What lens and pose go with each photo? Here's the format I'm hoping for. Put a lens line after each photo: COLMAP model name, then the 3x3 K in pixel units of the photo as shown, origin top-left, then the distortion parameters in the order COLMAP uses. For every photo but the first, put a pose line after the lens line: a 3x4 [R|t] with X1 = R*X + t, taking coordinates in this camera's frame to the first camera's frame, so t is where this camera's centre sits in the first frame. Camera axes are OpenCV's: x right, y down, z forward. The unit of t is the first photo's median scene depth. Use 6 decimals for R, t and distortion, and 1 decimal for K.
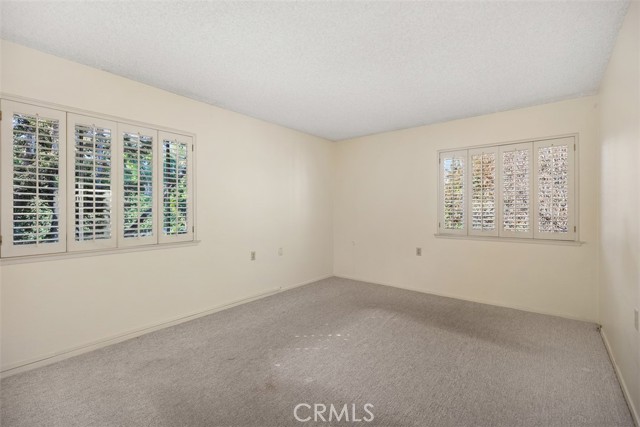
lens RADIAL K [[290.8, 0, 320.3], [0, 290.8, 210.5], [0, 0, 1]] dist [0.005144, -0.000312]
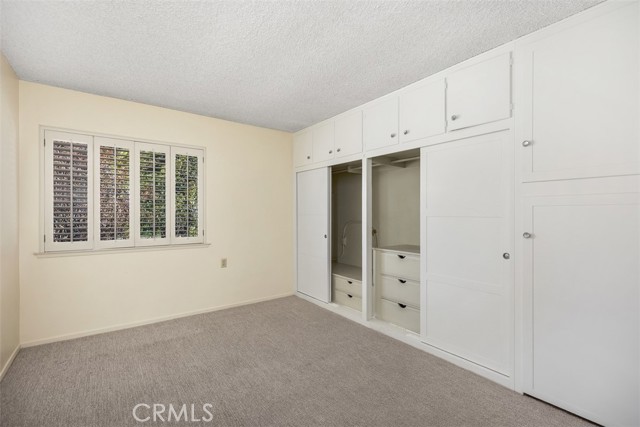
lens RADIAL K [[290.8, 0, 316.5], [0, 290.8, 216.0], [0, 0, 1]] dist [0.005144, -0.000312]
pose [[0.964685, 0.024139, -0.262297, 0.310186], [-0.021565, 0.999687, 0.012688, -0.027863], [0.262521, -0.006583, 0.964904, 0.041669]]
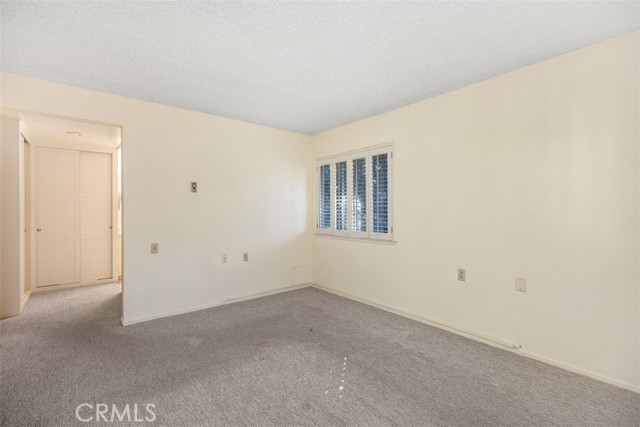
lens RADIAL K [[290.8, 0, 322.5], [0, 290.8, 215.3], [0, 0, 1]] dist [0.005144, -0.000312]
pose [[-0.191727, 0.018338, -0.981277, 0.763428], [-0.008861, 0.999752, 0.020415, -0.011947], [0.981408, 0.012609, -0.191517, 1.072005]]
